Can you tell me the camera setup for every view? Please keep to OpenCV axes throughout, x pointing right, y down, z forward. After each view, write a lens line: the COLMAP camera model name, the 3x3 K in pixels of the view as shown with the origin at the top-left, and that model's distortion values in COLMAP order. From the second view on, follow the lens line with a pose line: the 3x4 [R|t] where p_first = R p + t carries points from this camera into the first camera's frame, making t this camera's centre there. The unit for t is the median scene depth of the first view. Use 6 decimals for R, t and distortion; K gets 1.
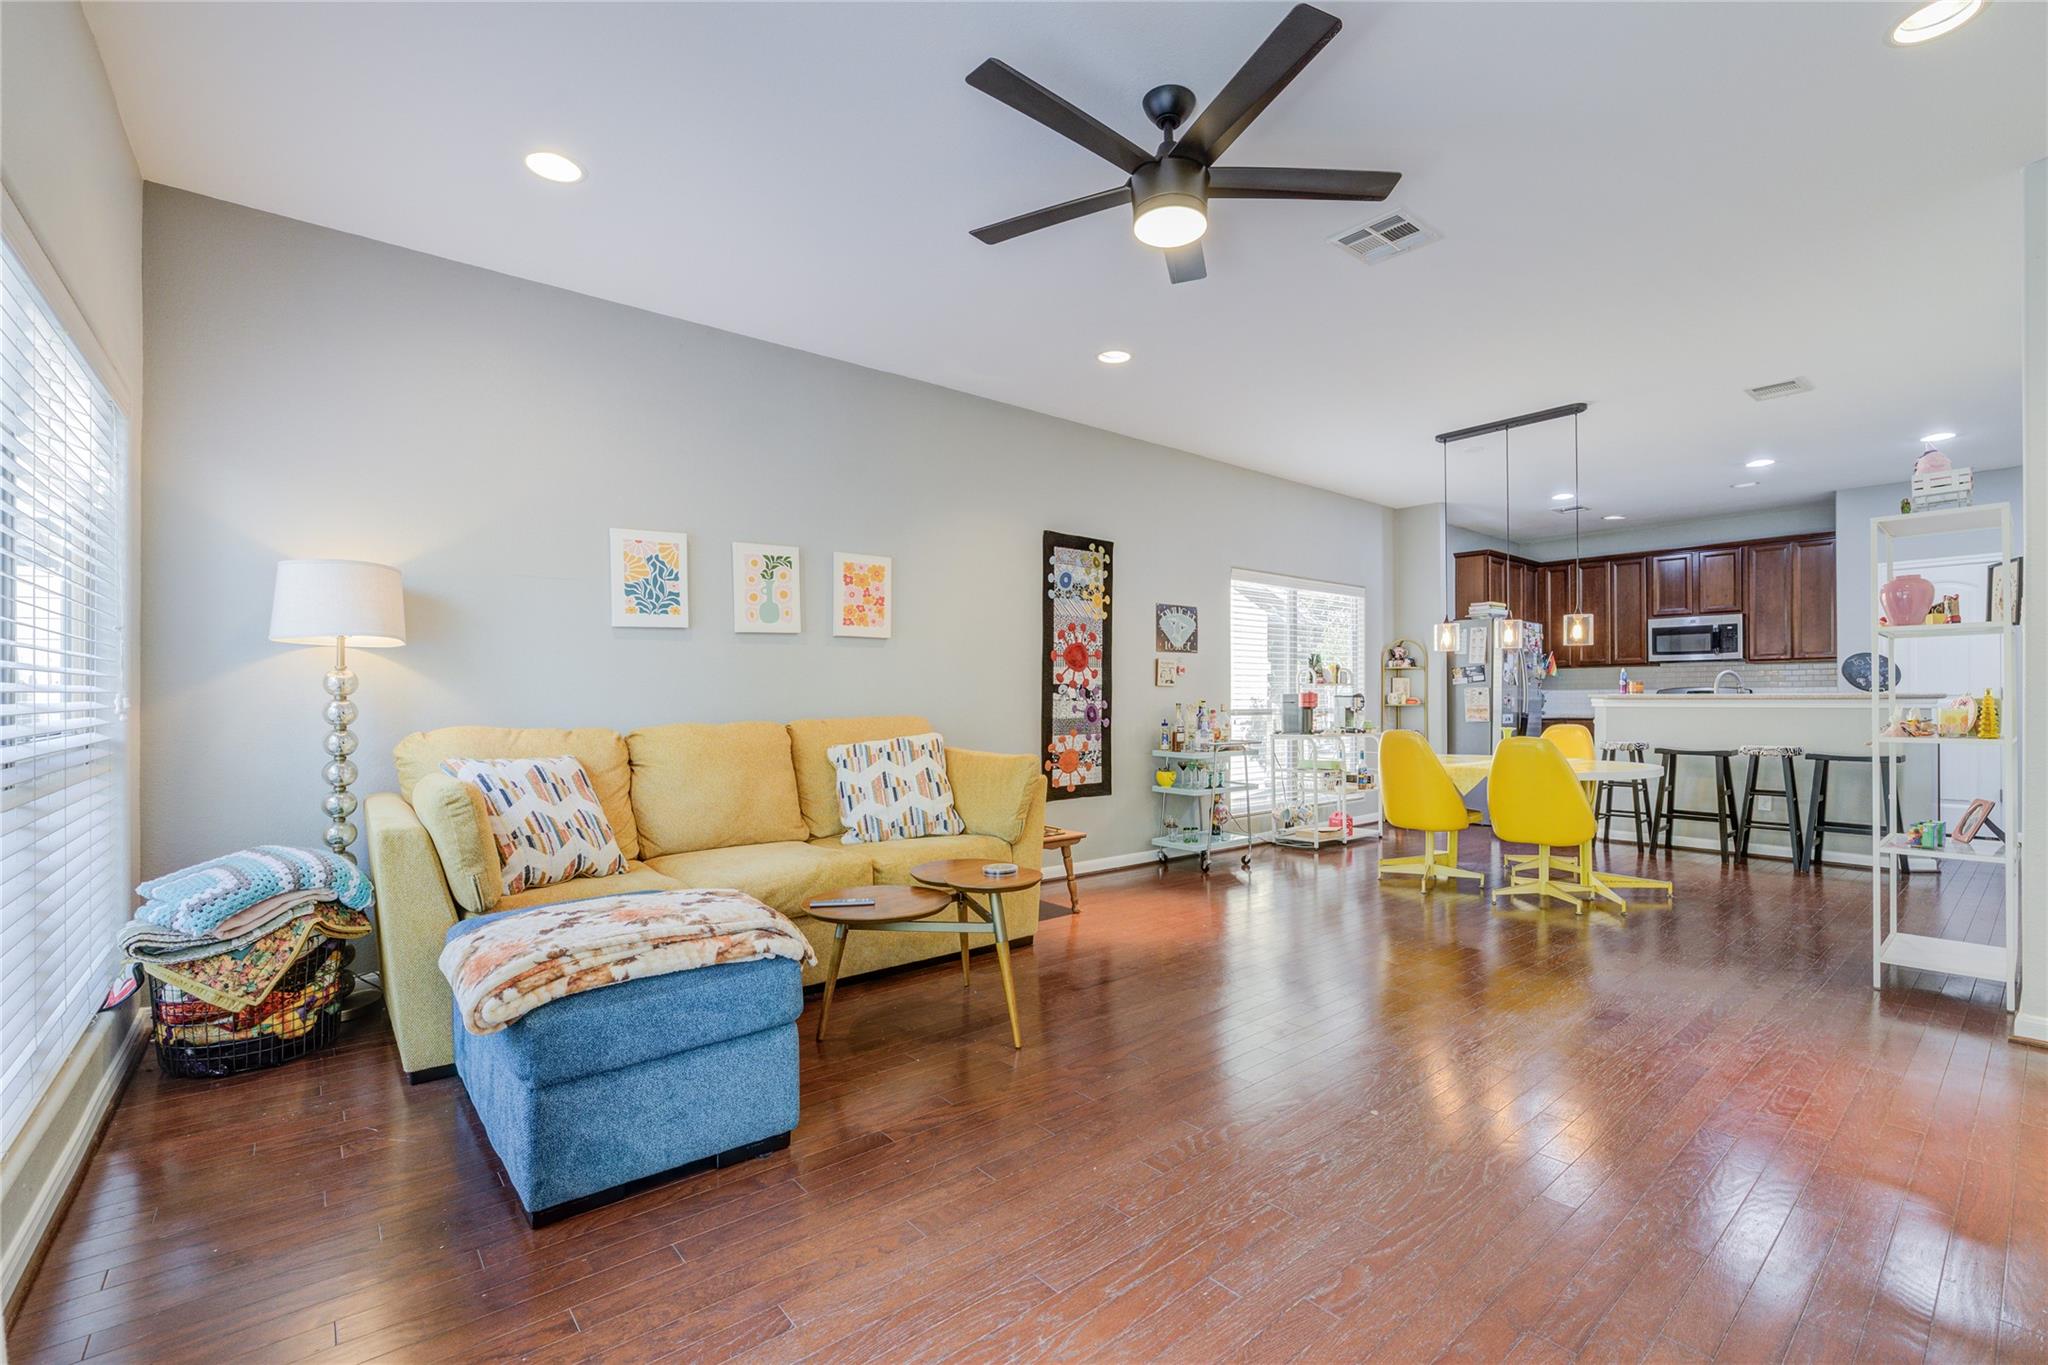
lens RADIAL K [[878.9, 0, 1094.9], [0, 878.9, 691.6], [0, 0, 1]] dist [-0.029434, 0.005156]
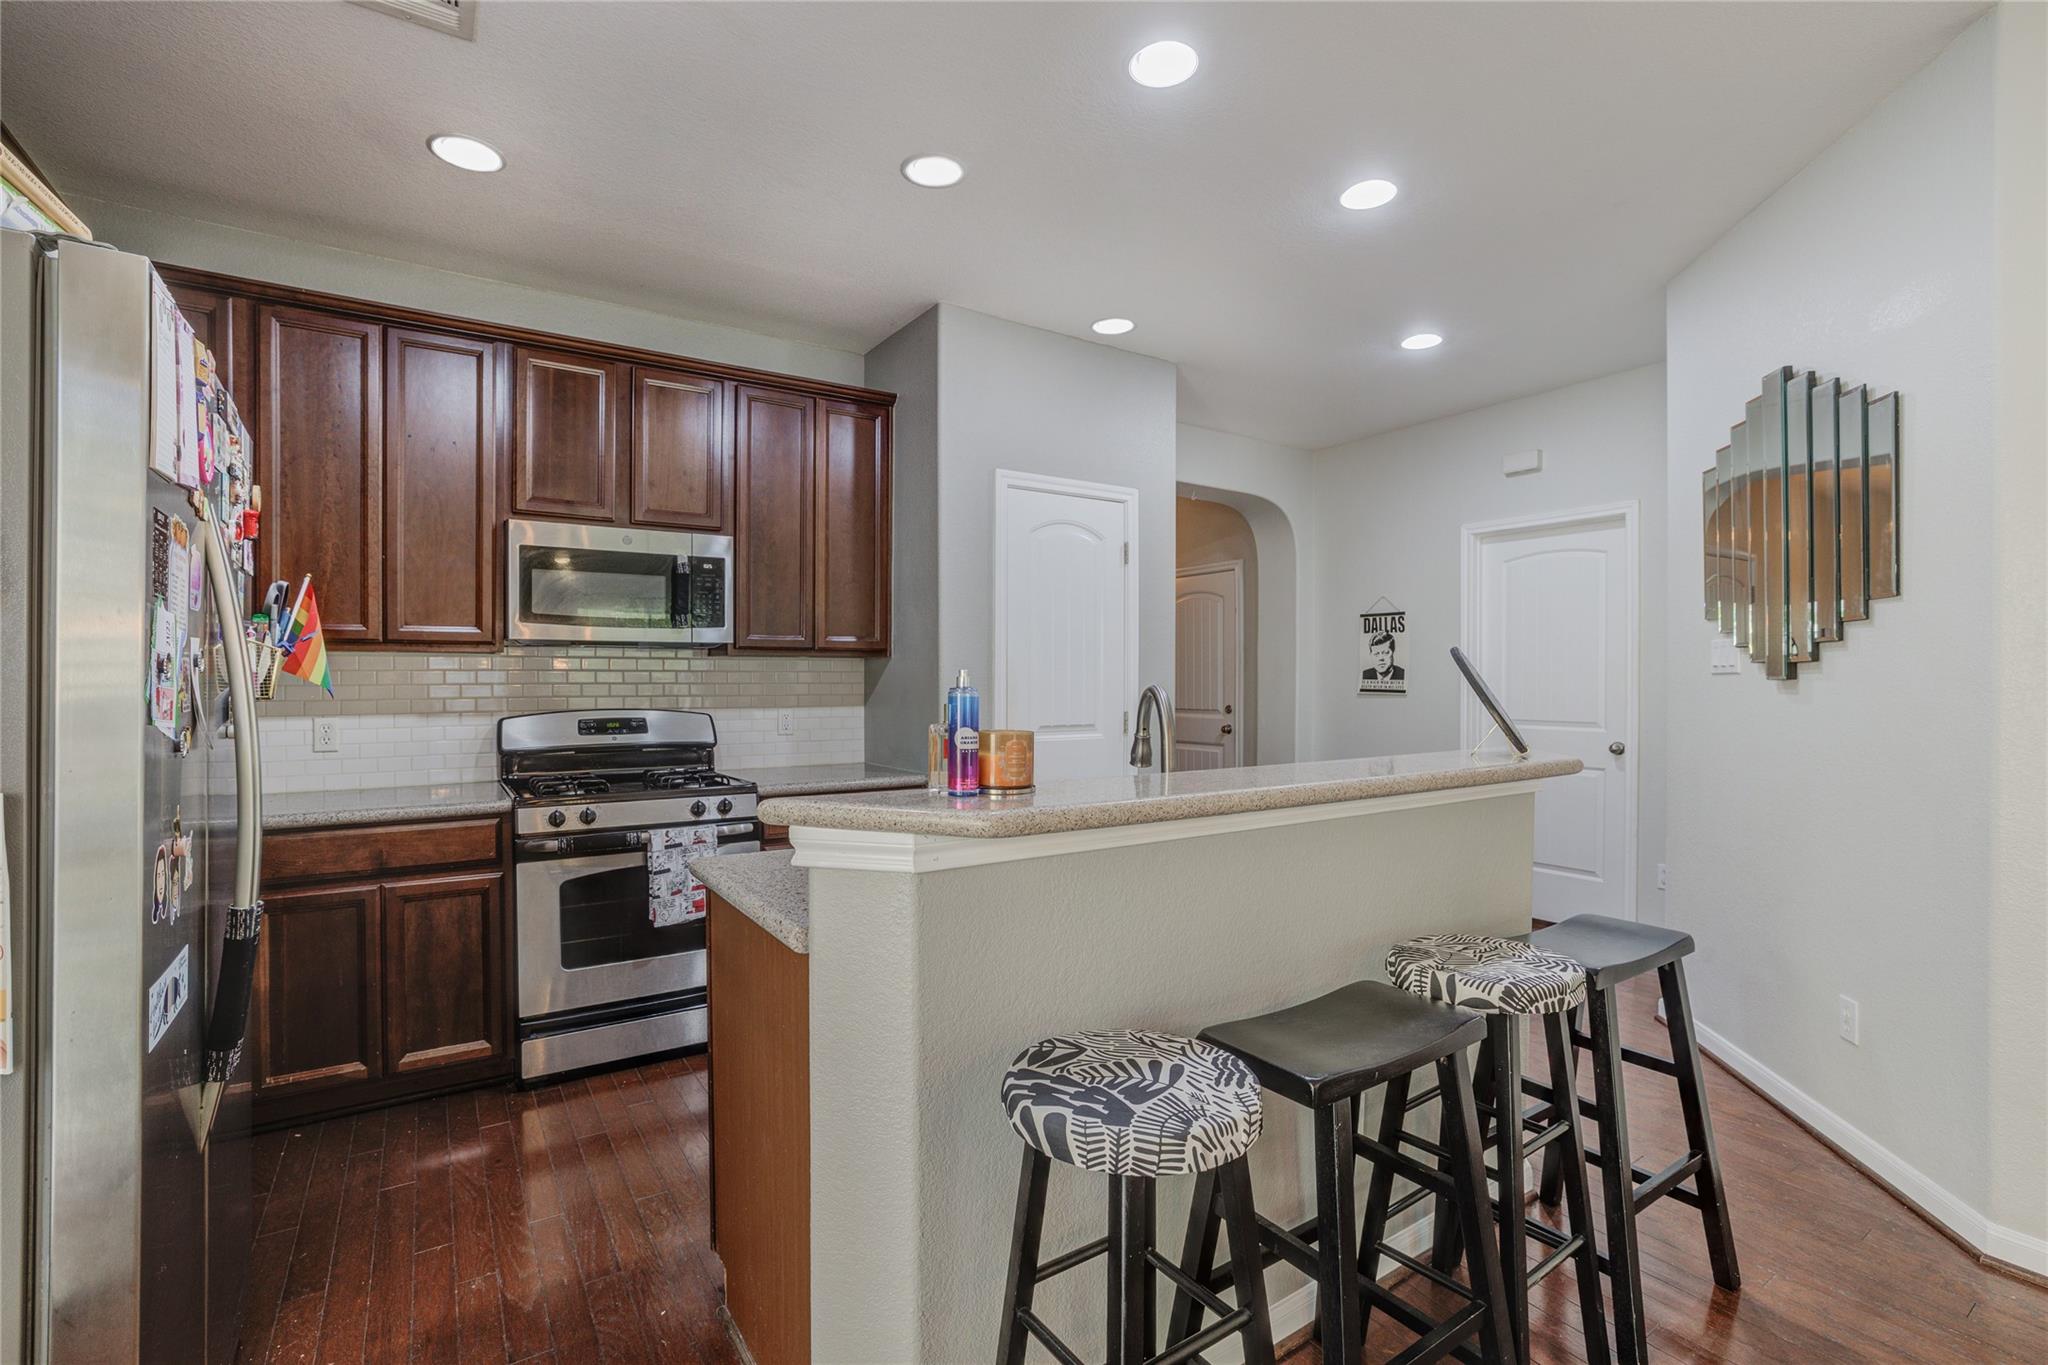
lens RADIAL K [[908.3, 0, 1026.0], [0, 908.3, 685.6], [0, 0, 1]] dist [-0.022704, 0.001444]
pose [[0.148889, -0.004885, 0.988842, 0.496570], [-0.003694, 0.999978, 0.005497, -0.030034], [-0.988847, -0.004471, 0.148867, 1.182568]]
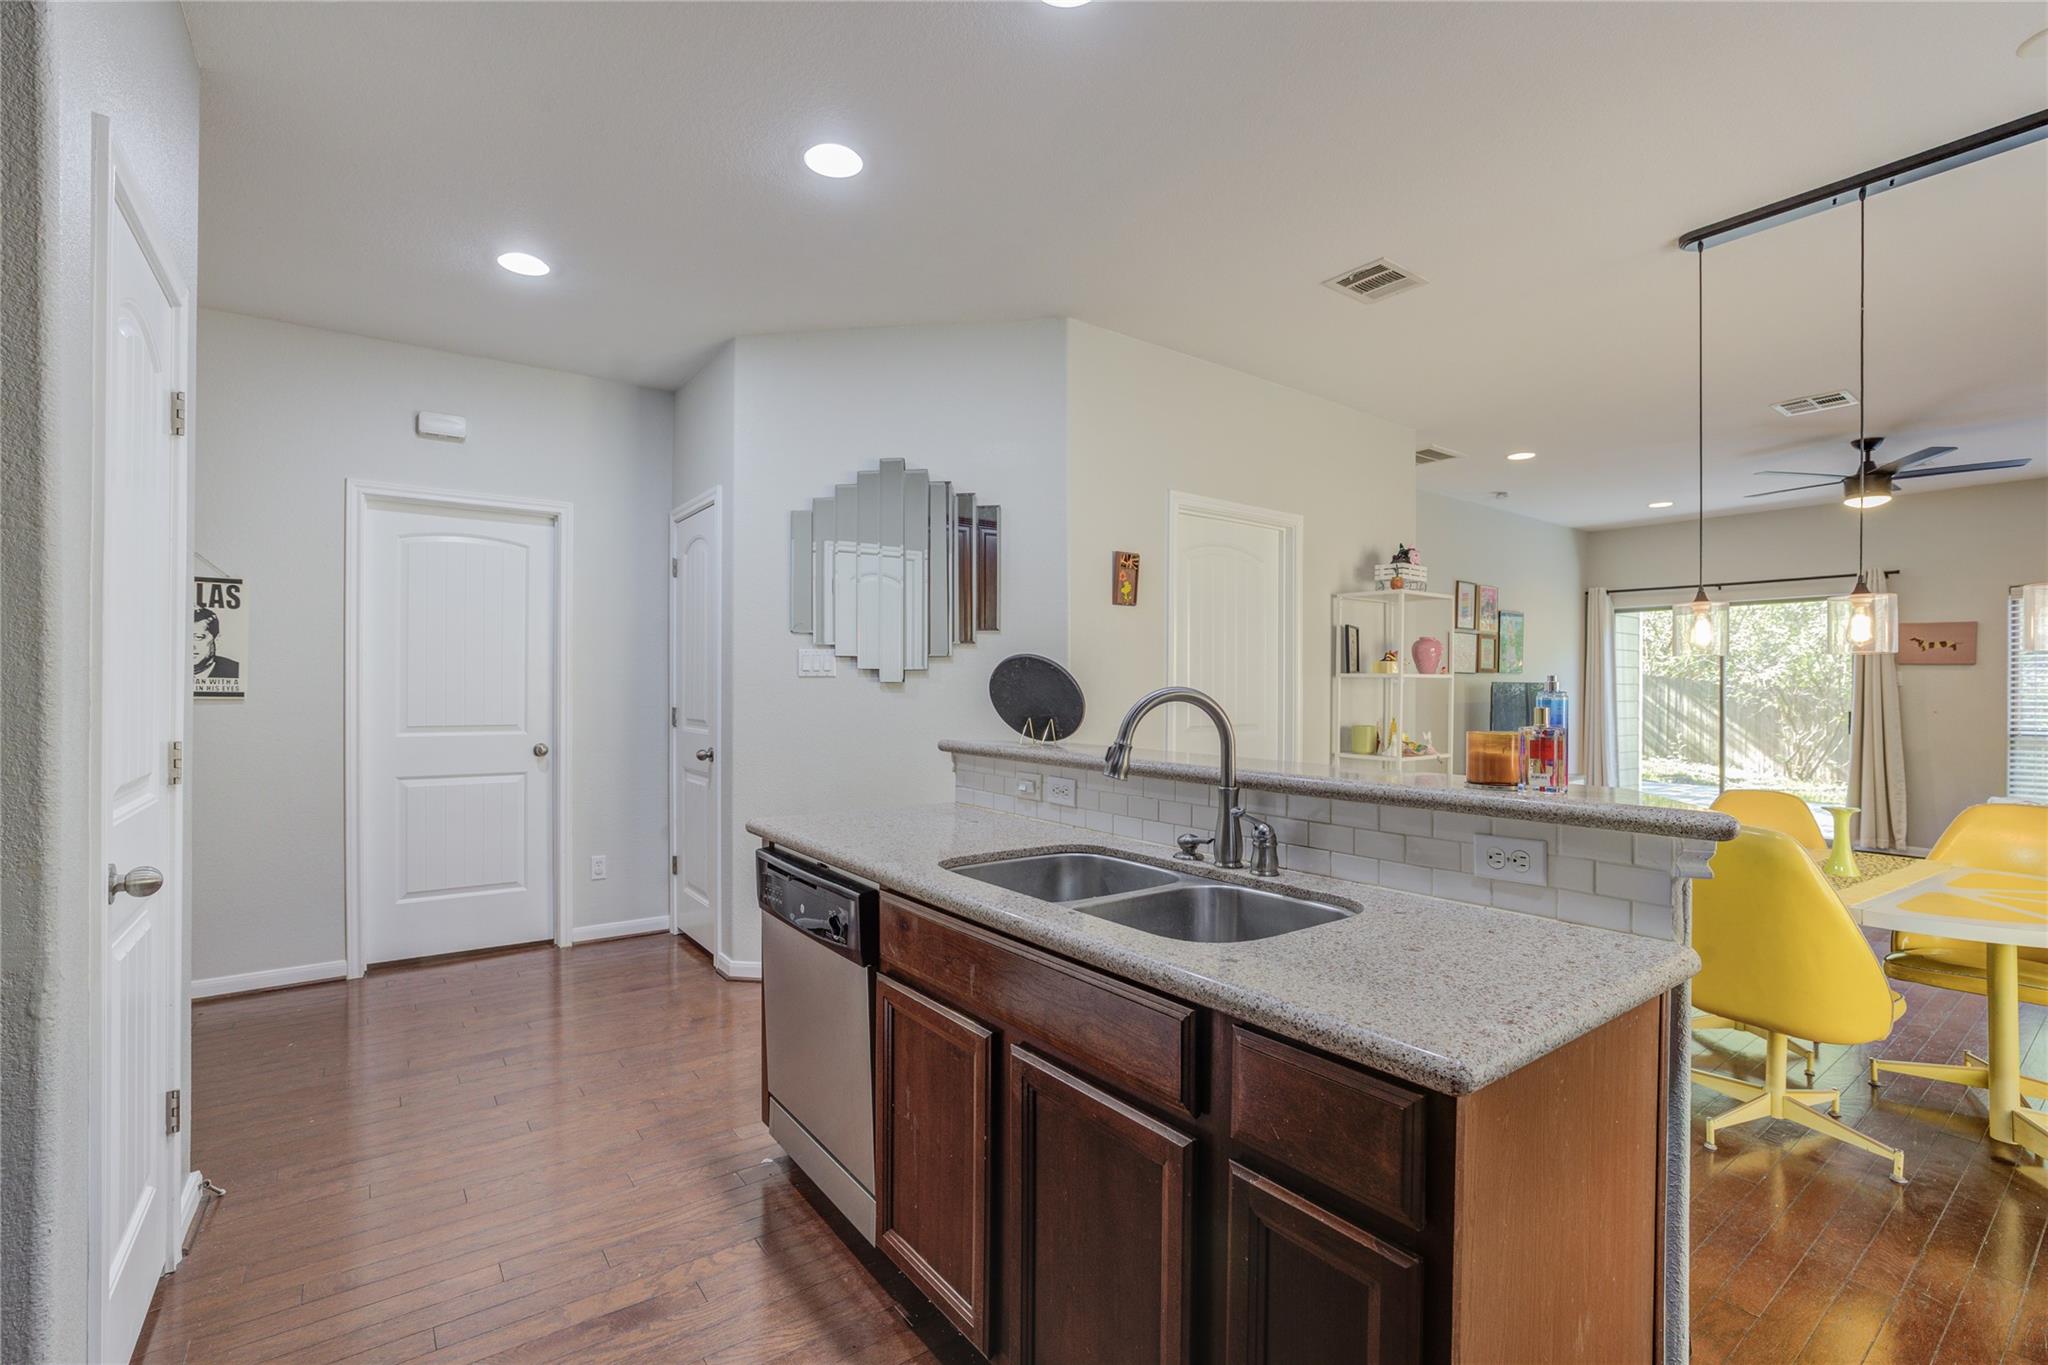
lens RADIAL K [[908.3, 0, 1011.2], [0, 908.3, 689.9], [0, 0, 1]] dist [-0.022704, 0.001444]
pose [[-0.994313, -0.005595, 0.106352, 0.876632], [-0.005312, 0.999982, 0.002946, -0.028442], [-0.106367, 0.002364, -0.994324, 1.522656]]
